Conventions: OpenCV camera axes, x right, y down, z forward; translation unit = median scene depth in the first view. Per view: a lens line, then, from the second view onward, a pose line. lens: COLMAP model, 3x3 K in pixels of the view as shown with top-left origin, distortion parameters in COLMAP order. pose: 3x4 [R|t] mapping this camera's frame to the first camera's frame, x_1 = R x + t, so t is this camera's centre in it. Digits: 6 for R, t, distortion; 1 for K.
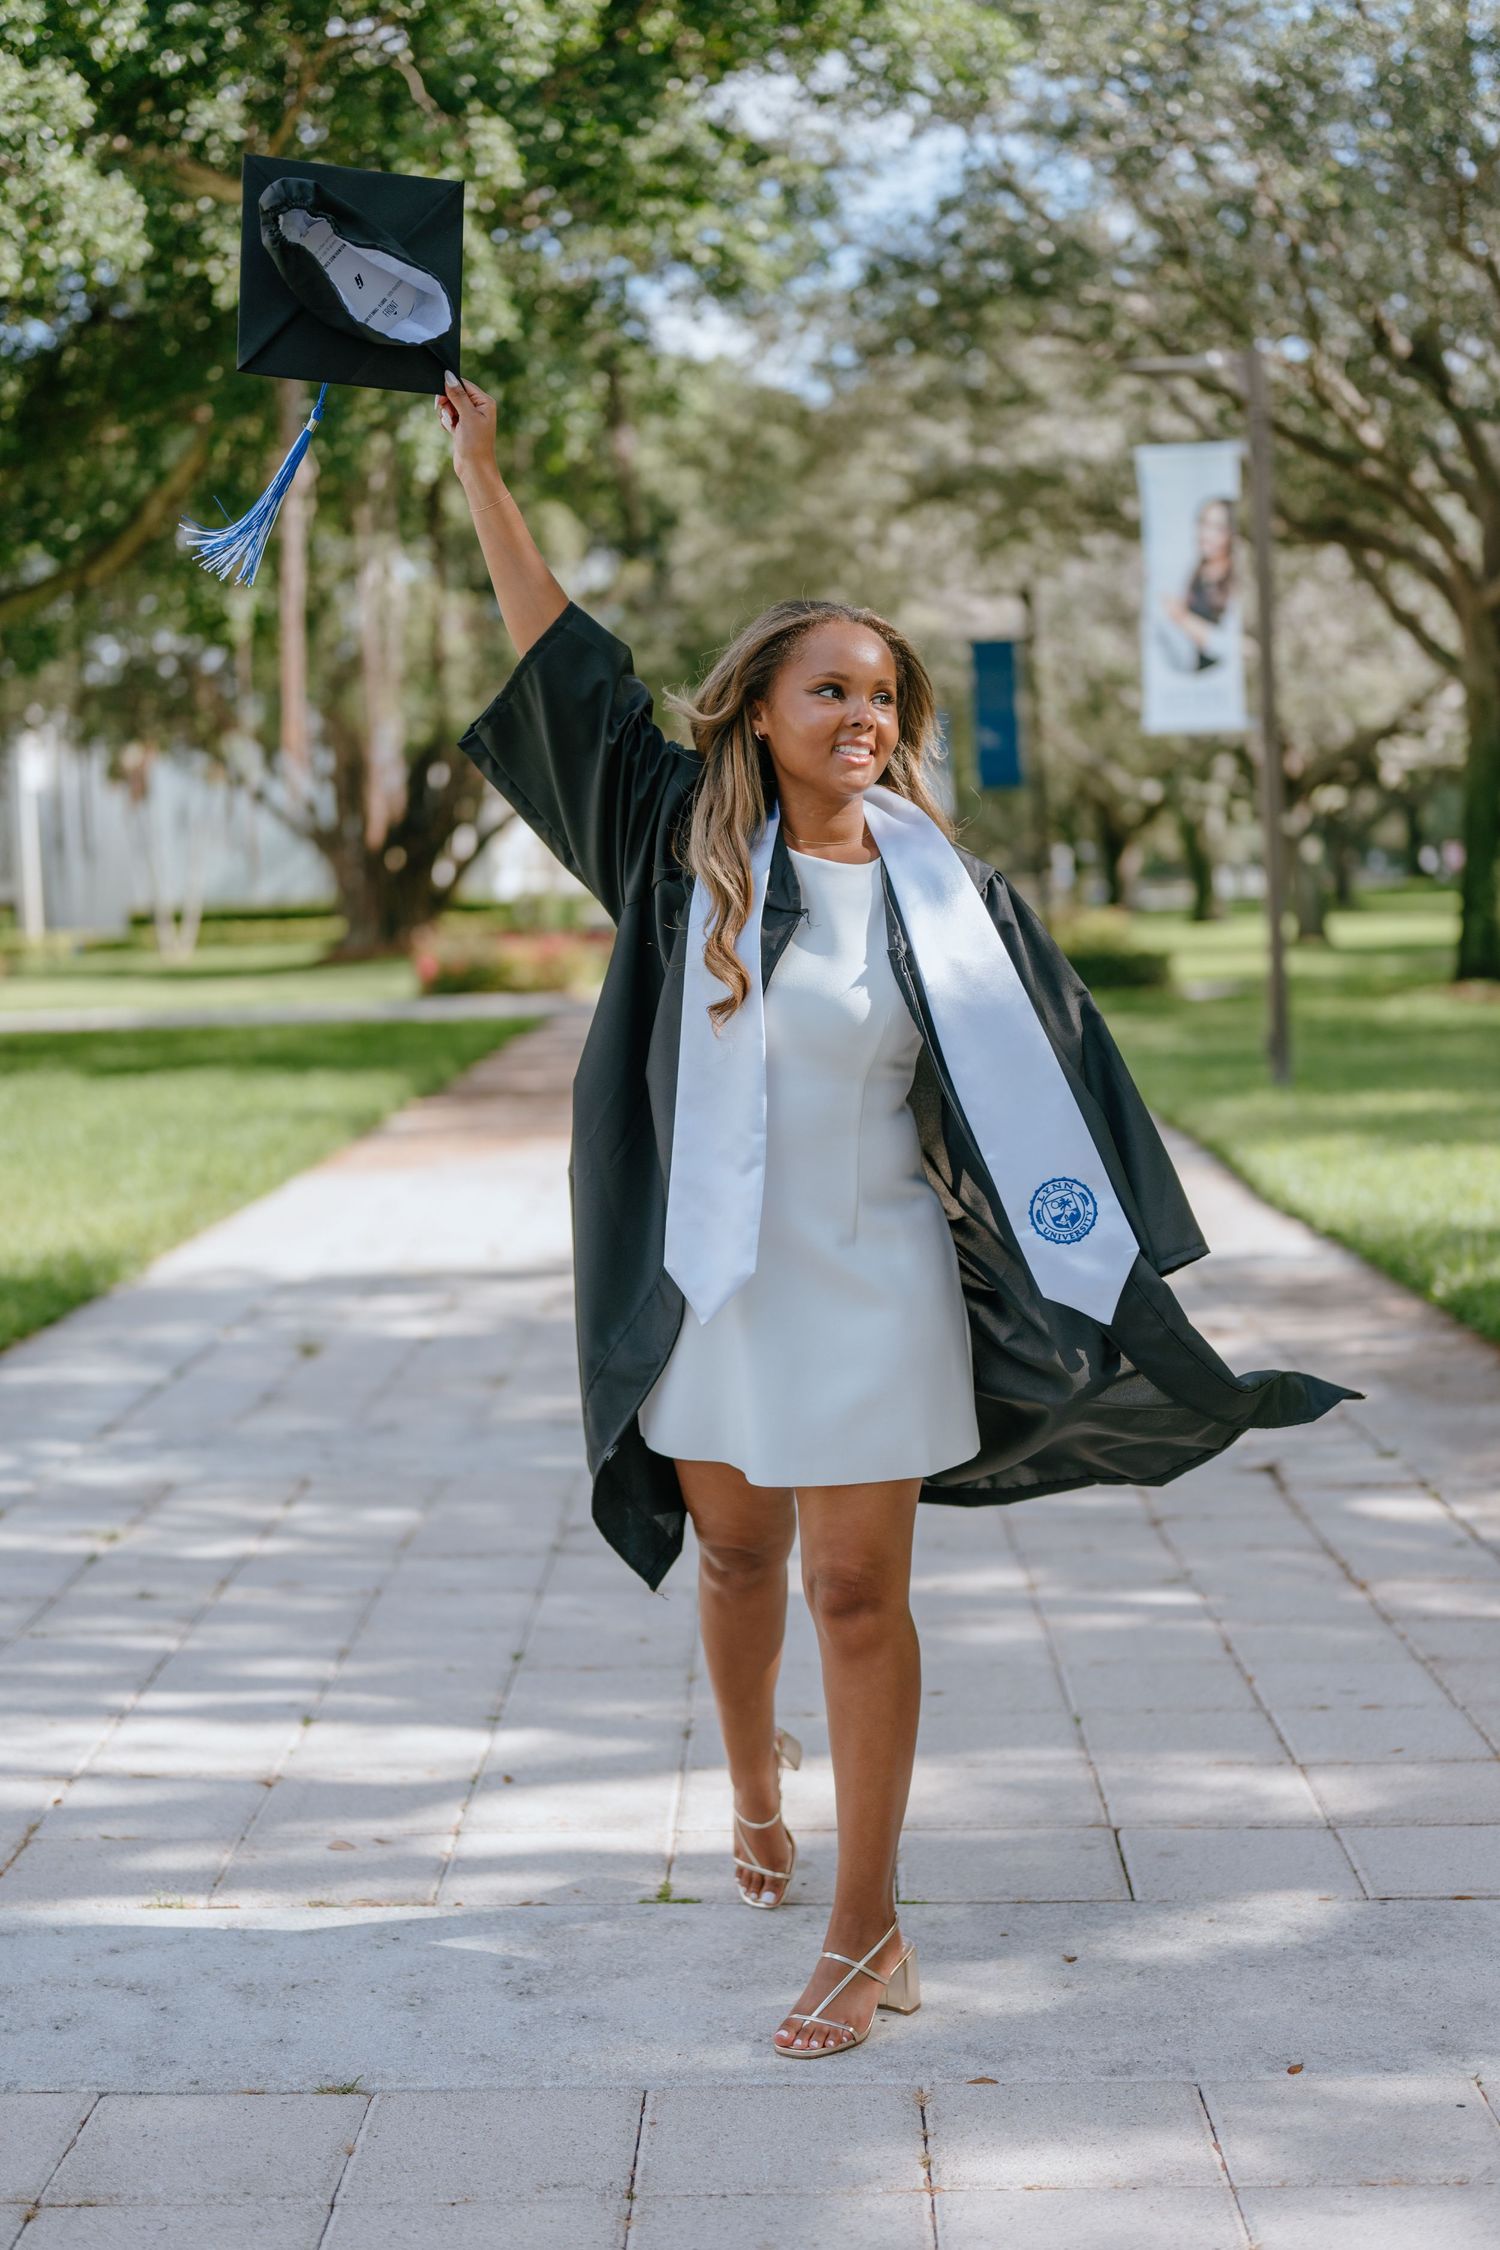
lens RADIAL K [[3169.8, 0, 750.0], [0, 3169.8, 1125.0], [0, 0, 1]] dist [-0.012358, 0.069016]
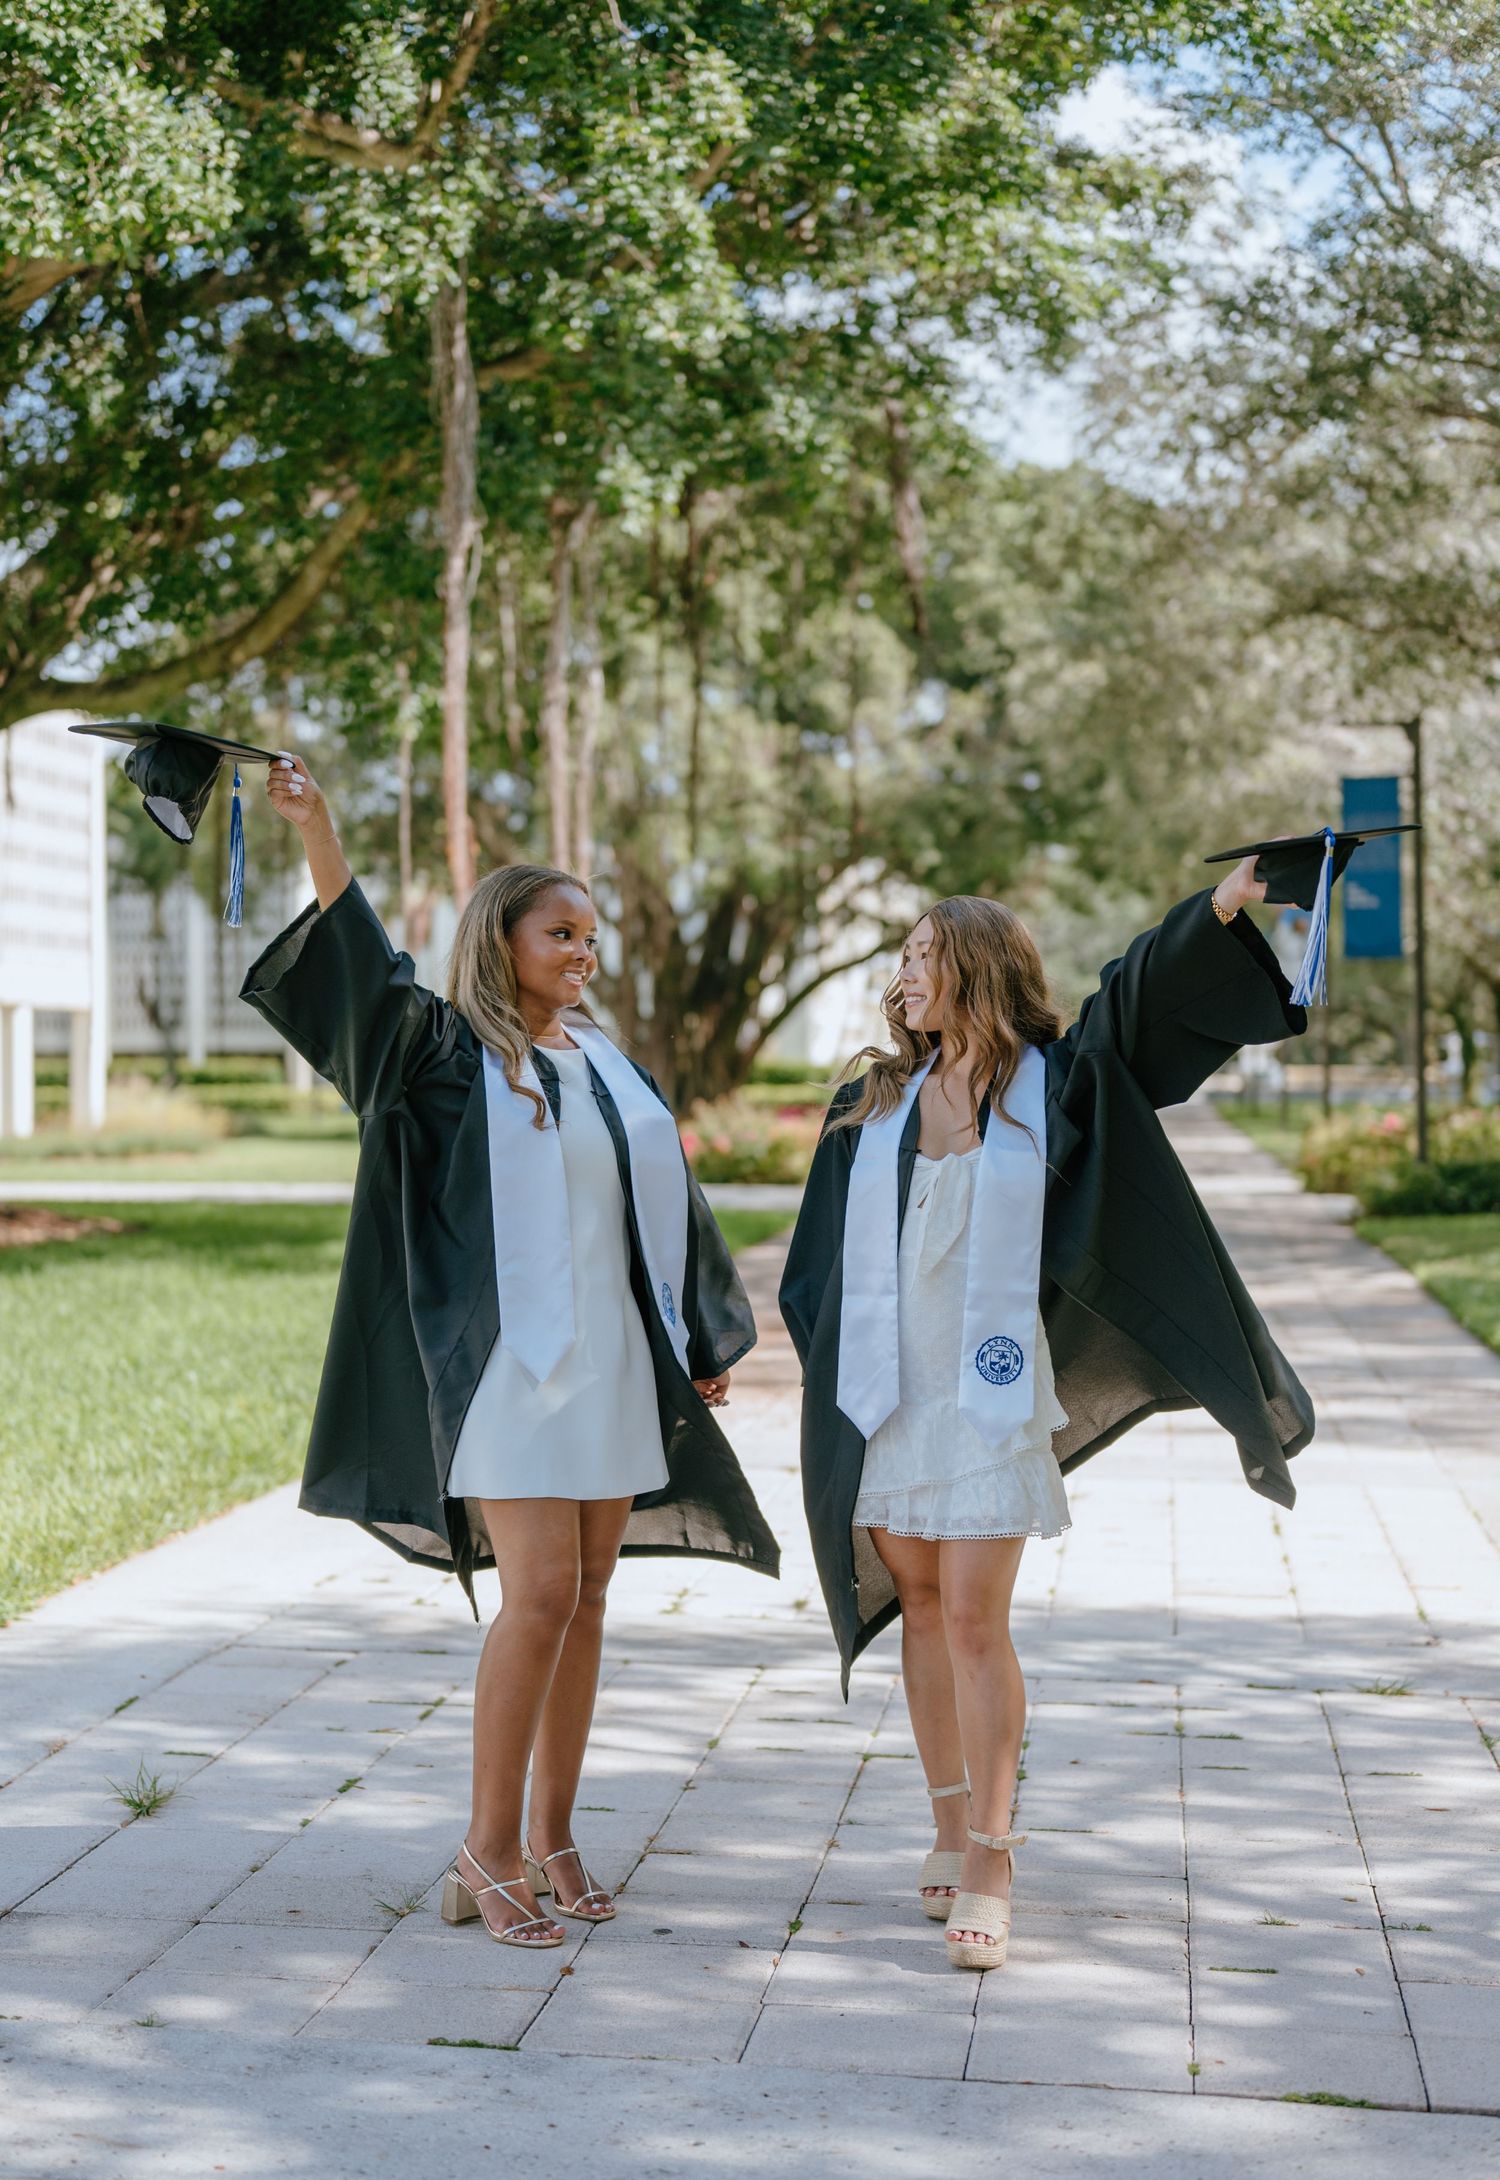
lens RADIAL K [[3449.8, 0, 750.0], [0, 3449.8, 1090.0], [0, 0, 1]] dist [0.040551, -0.064334]
pose [[0.993999, 0.037366, -0.102812, 0.012819], [-0.044023, 0.997026, -0.063260, -0.009615], [0.100142, 0.067407, 0.992687, 0.106950]]
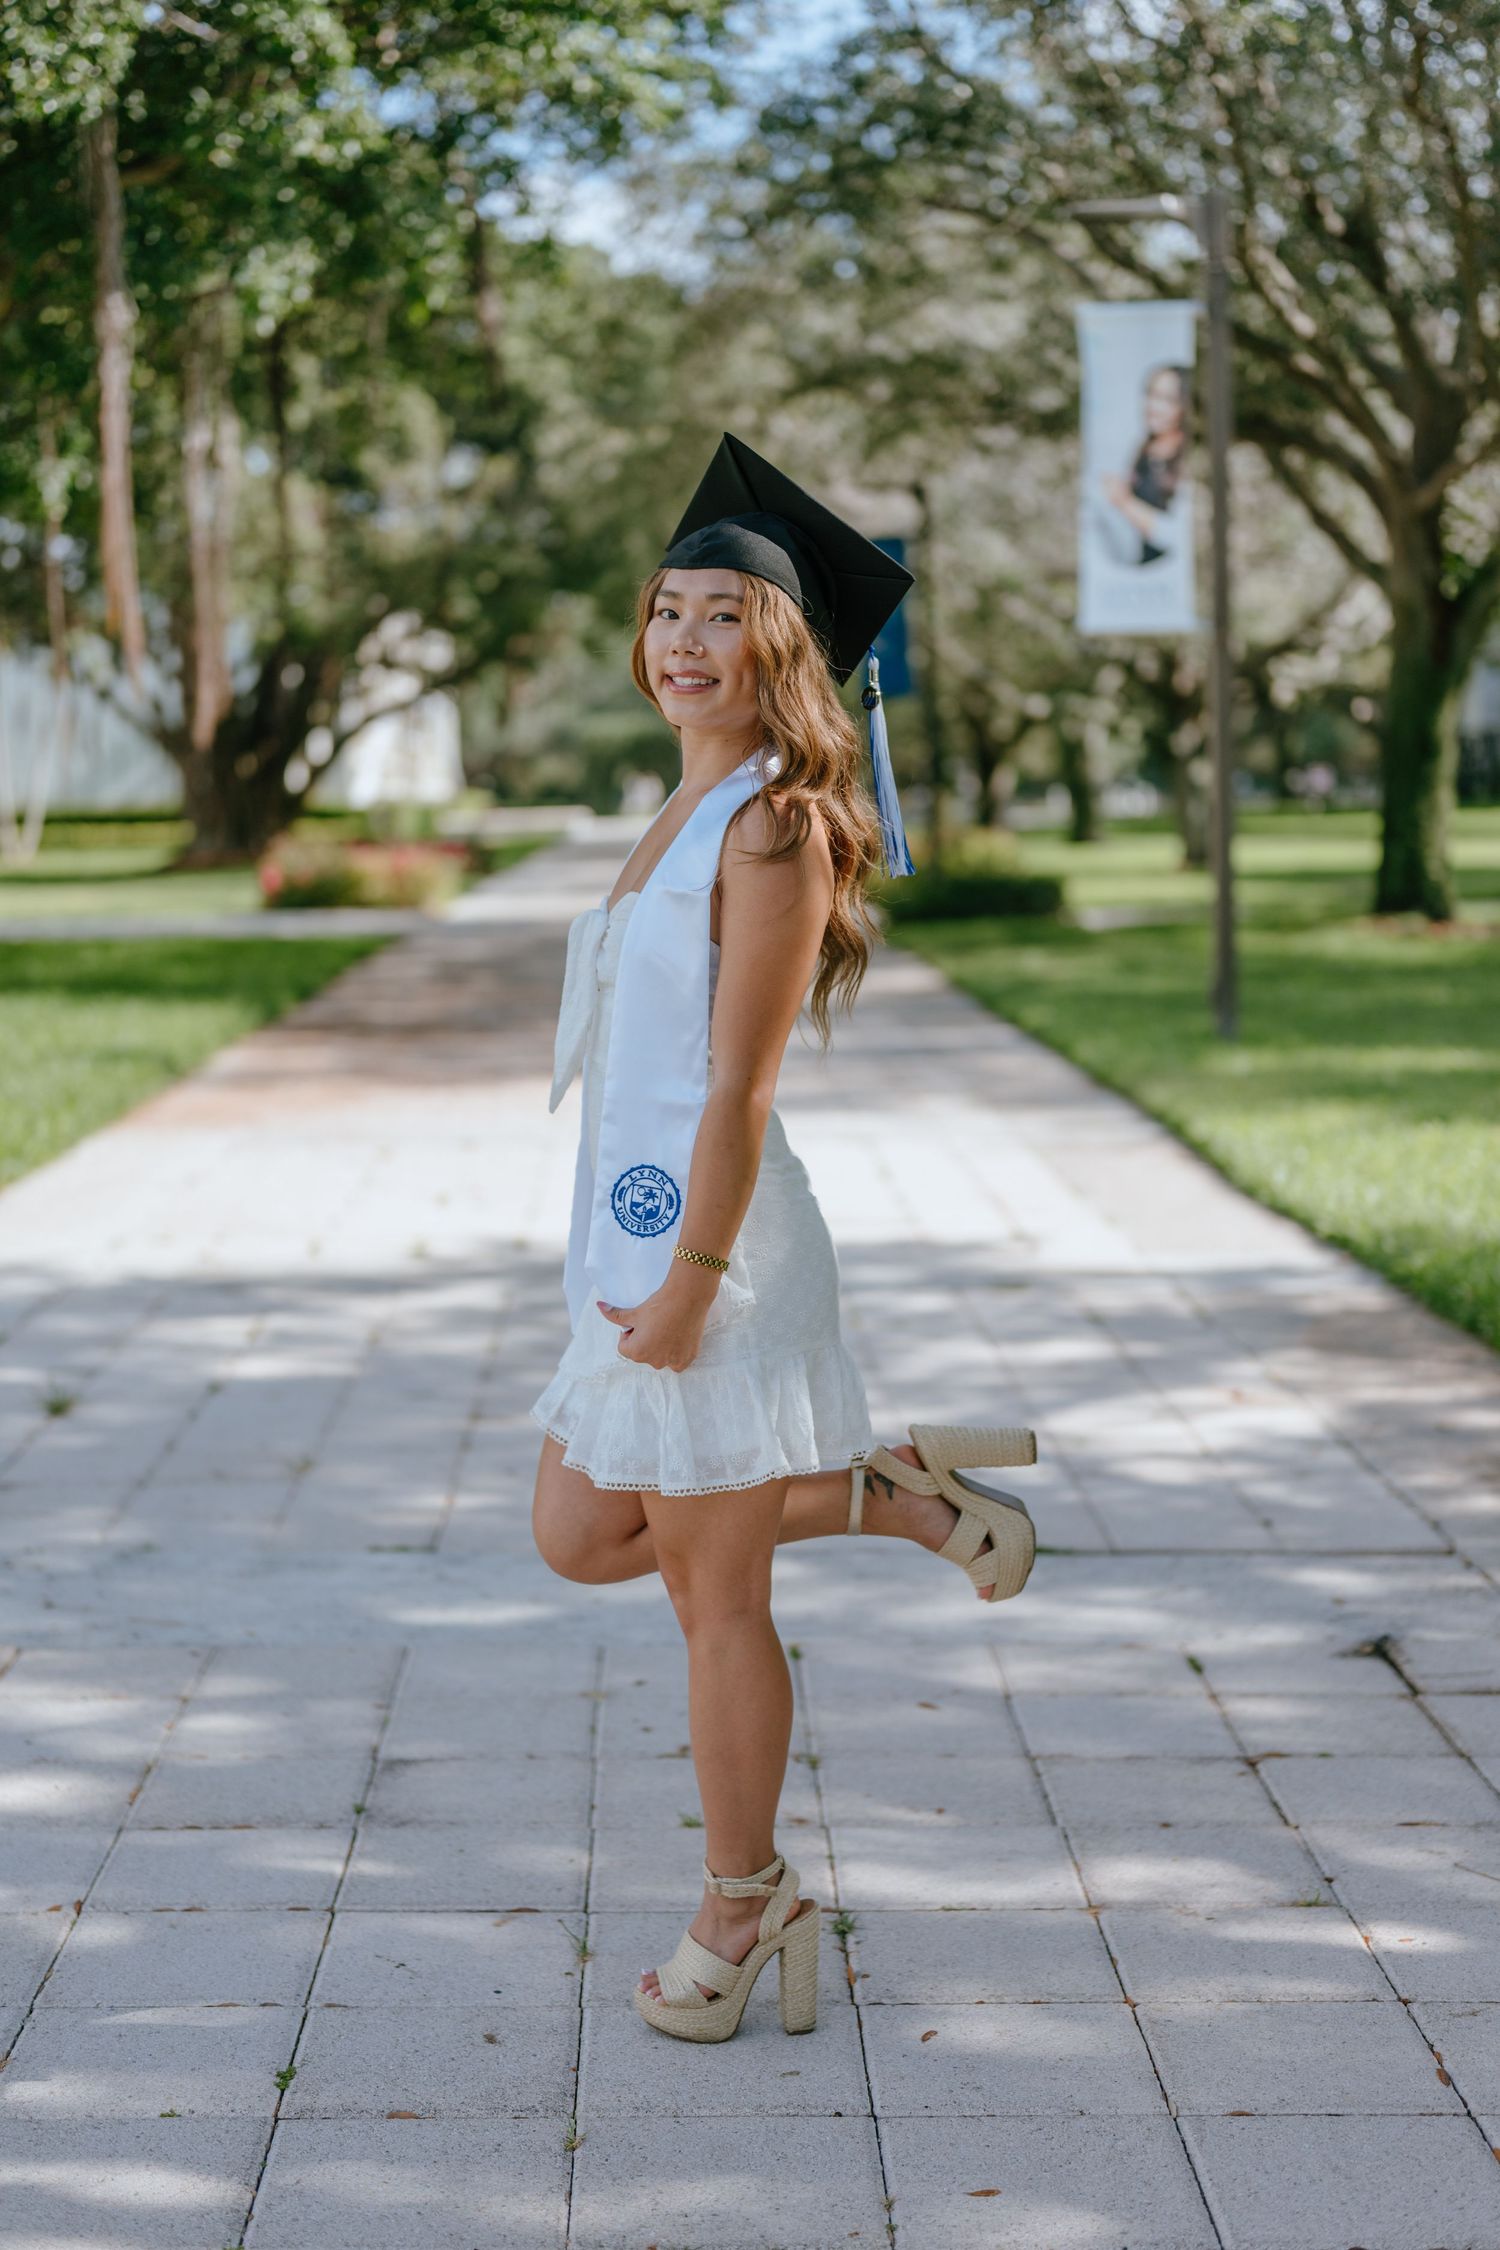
lens RADIAL K [[3162.8, 0, 715.5], [0, 3162.8, 1129.1], [0, 0, 1]] dist [-0.006573, -0.028094]
pose [[0.999293, 0.013732, 0.034996, -0.002758], [-0.014751, 0.999470, 0.029018, -0.006542], [-0.034579, -0.029514, 0.998966, 0.076349]]
